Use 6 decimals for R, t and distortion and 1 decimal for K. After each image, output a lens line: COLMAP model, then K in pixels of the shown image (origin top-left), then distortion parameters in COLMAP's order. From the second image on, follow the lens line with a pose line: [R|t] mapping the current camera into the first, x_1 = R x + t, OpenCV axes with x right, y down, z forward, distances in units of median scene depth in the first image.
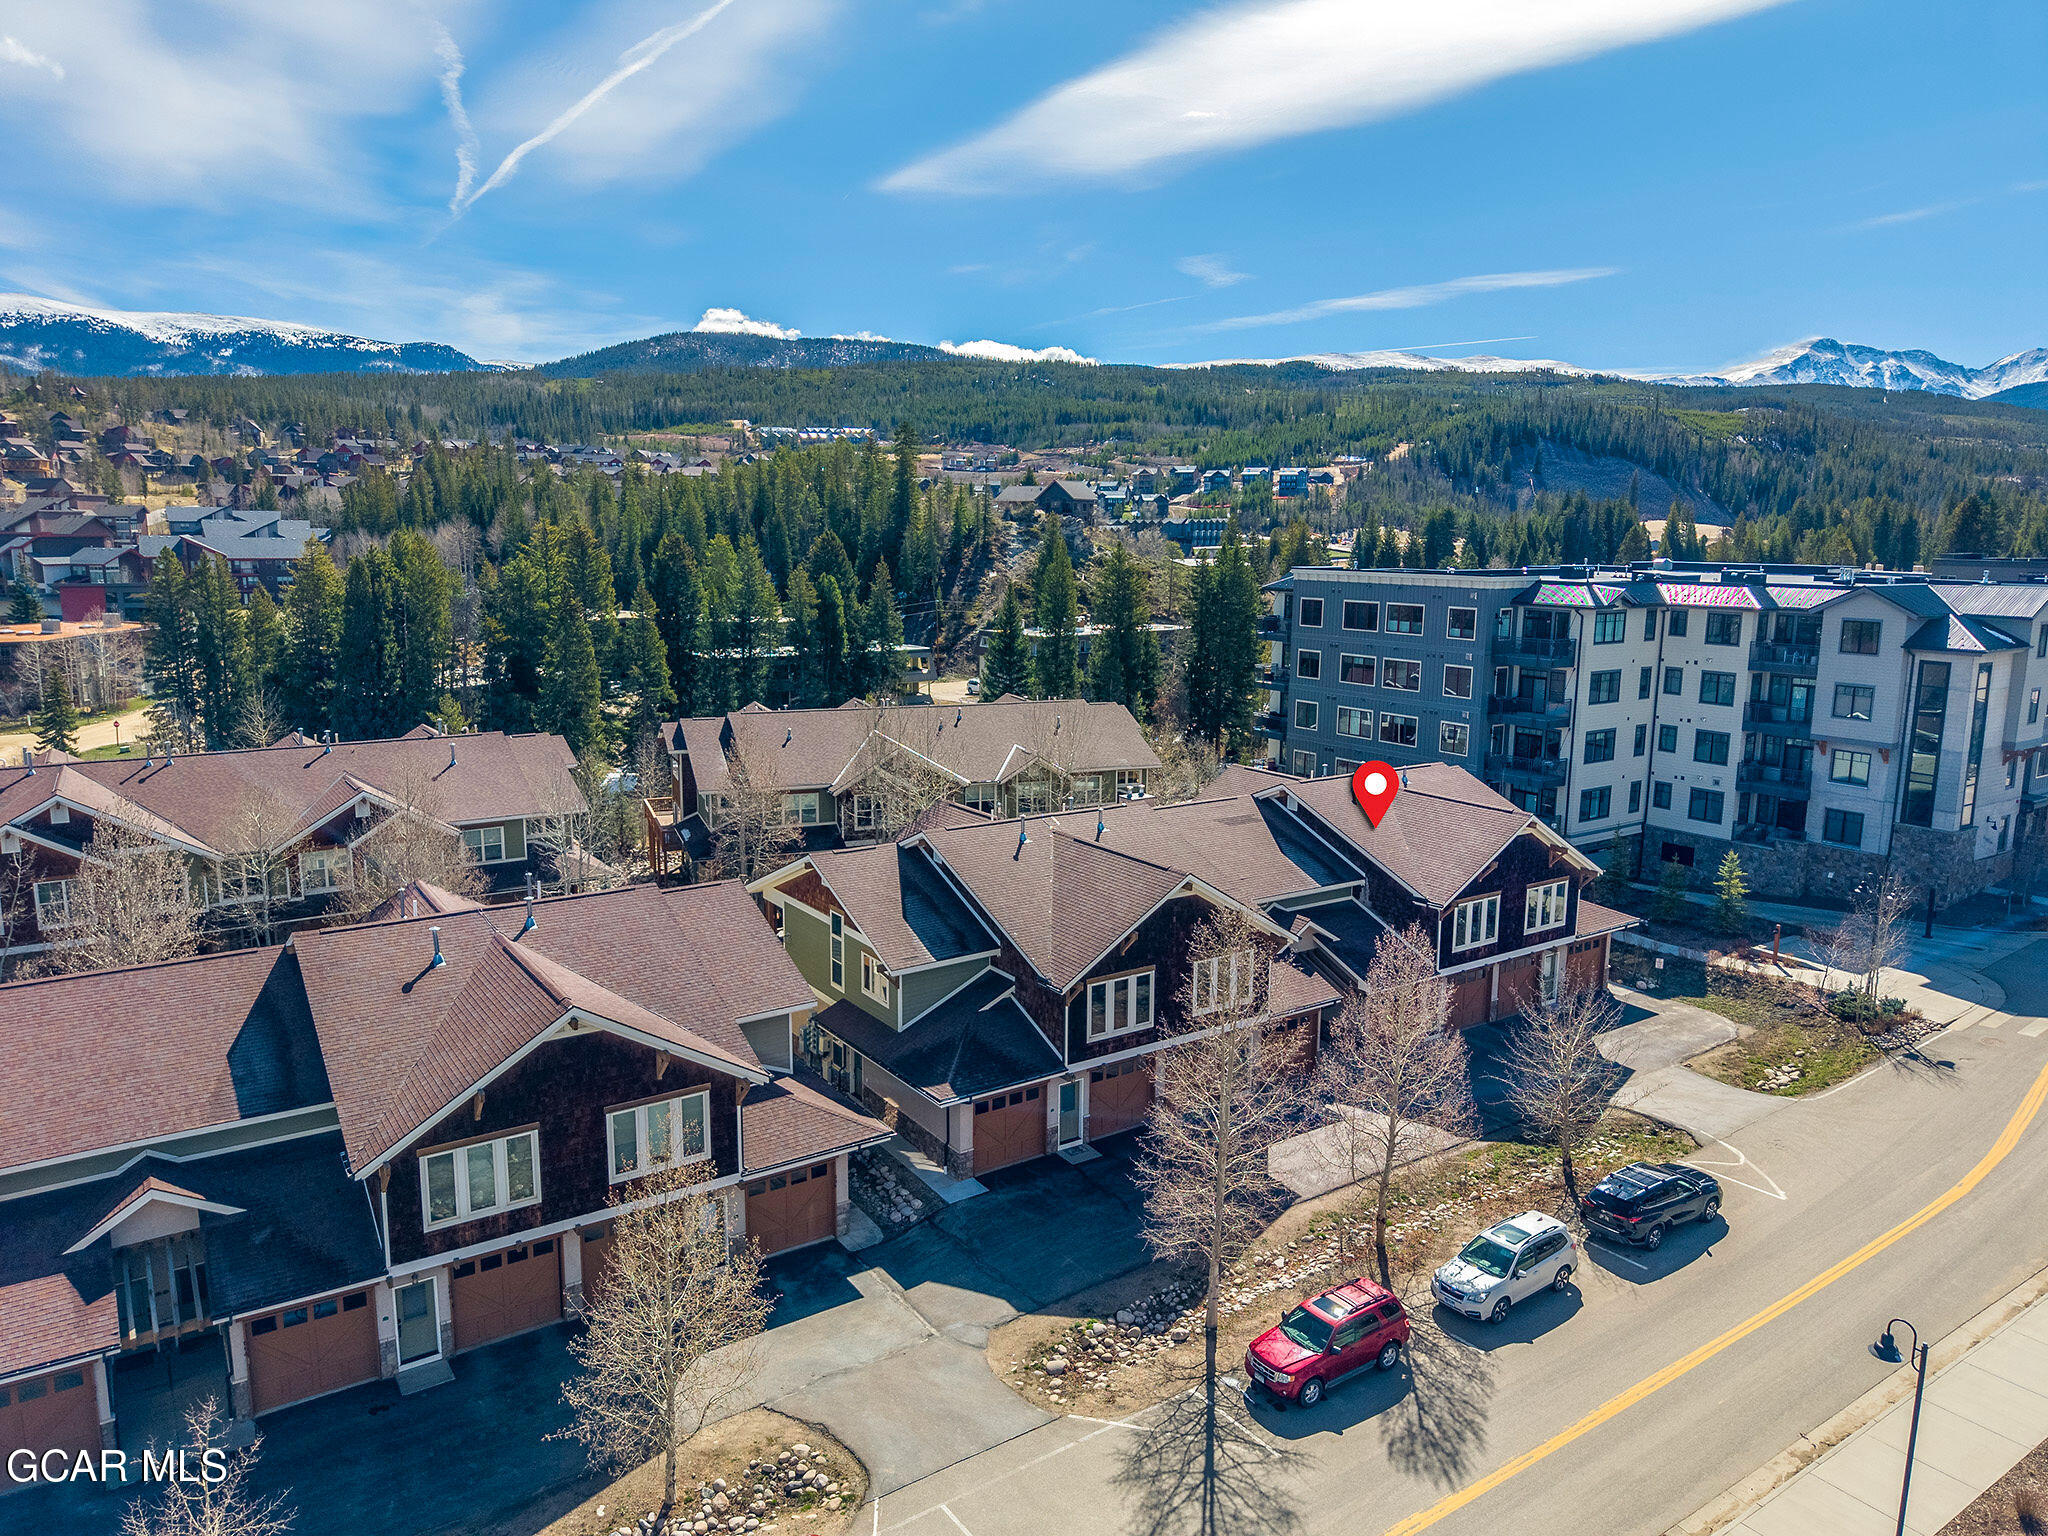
lens RADIAL K [[1370.2, 0, 1022.5], [0, 1370.2, 766.1], [0, 0, 1]] dist [0.049169, -0.057907]
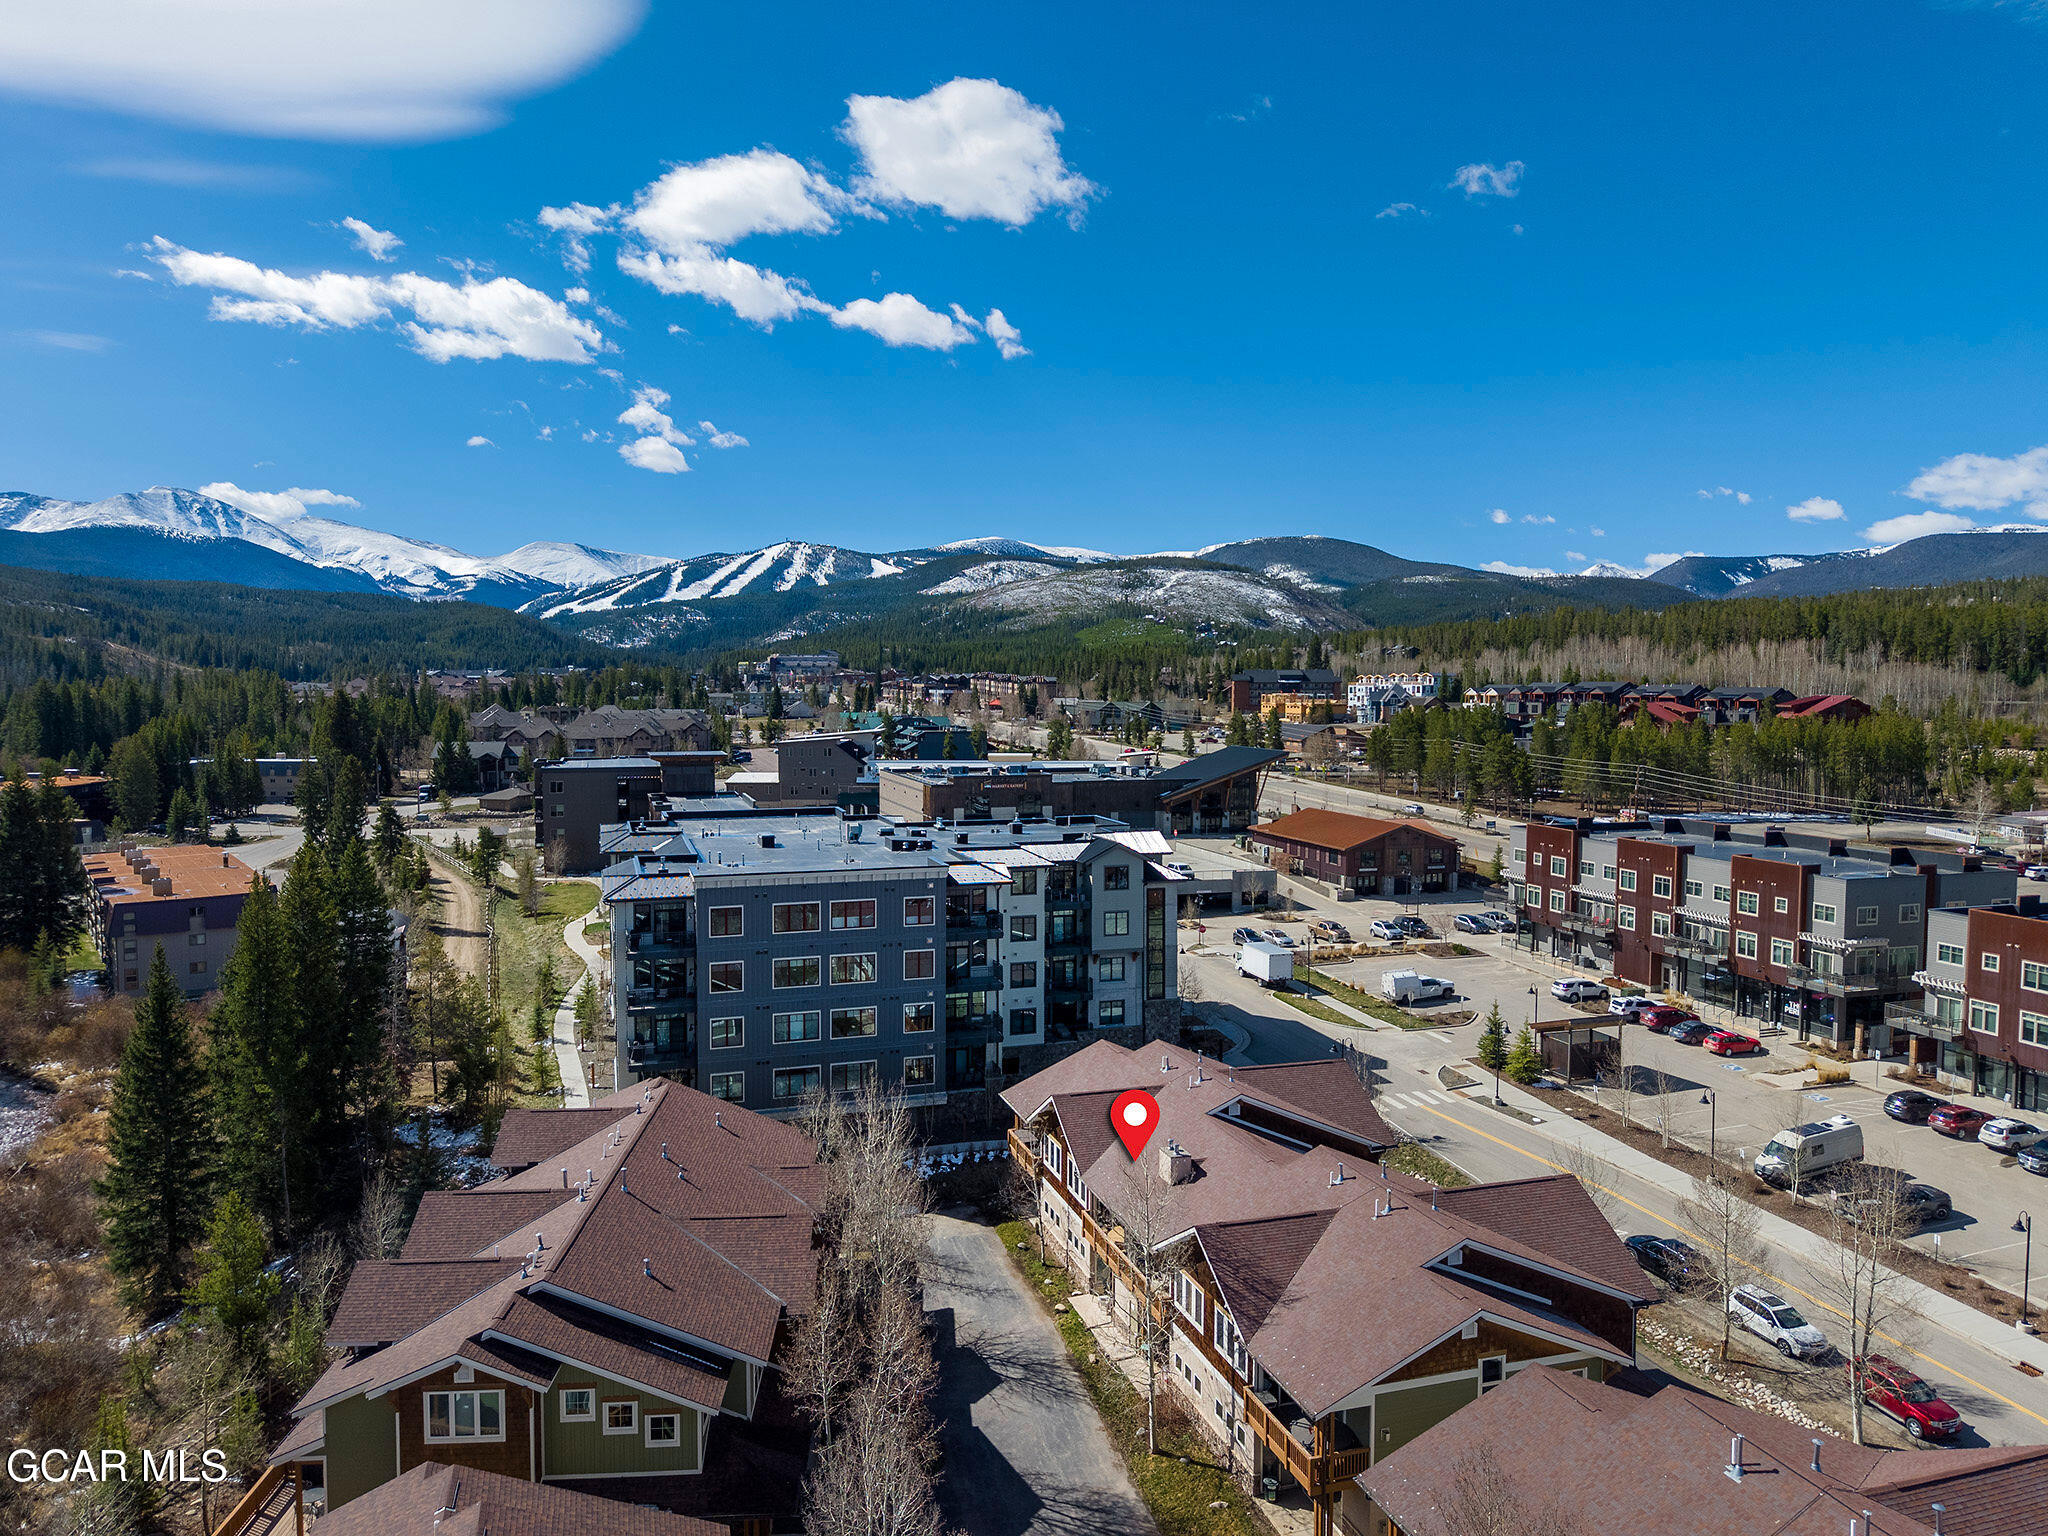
lens RADIAL K [[1370.2, 0, 1026.5], [0, 1370.2, 755.0], [0, 0, 1]] dist [0.049169, -0.057907]
pose [[0.286767, -0.060248, 0.956104, -0.643593], [0.165627, 0.986110, 0.012462, -0.212294], [-0.943574, 0.154783, 0.292762, 0.556038]]
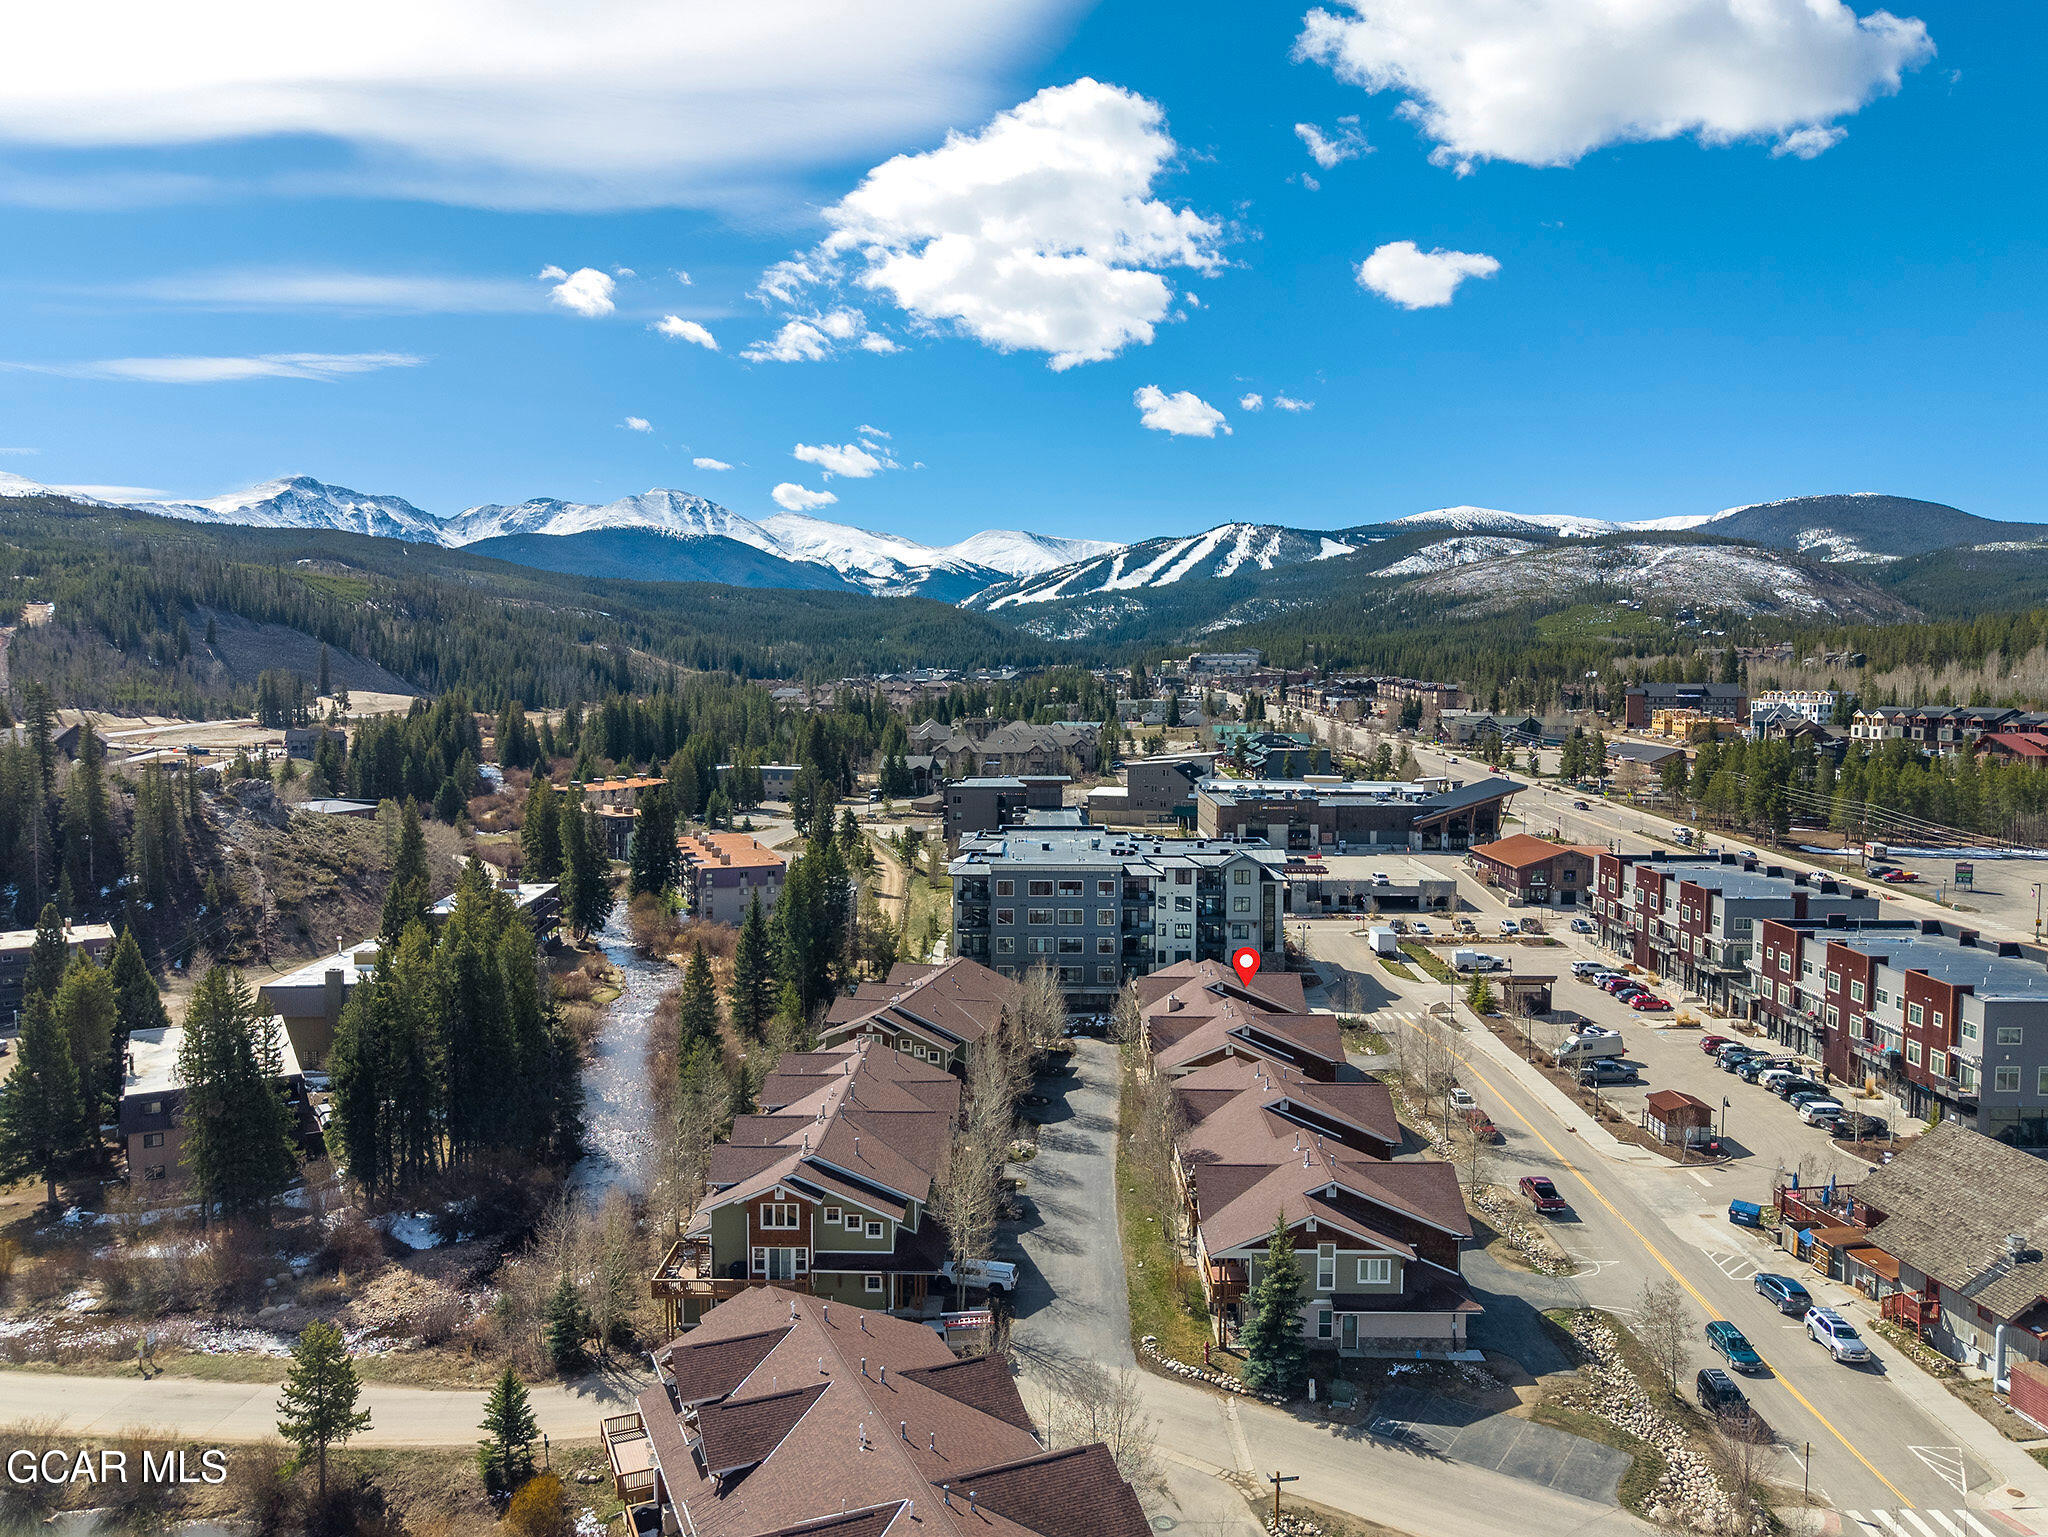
lens RADIAL K [[1476.2, 0, 1019.2], [0, 1476.2, 763.9], [0, 0, 1]] dist [0.044876, -0.051626]
pose [[0.571901, -0.063559, 0.817856, -1.420590], [0.146300, 0.988913, -0.025450, -0.234682], [-0.807171, 0.134207, 0.574859, -0.147597]]
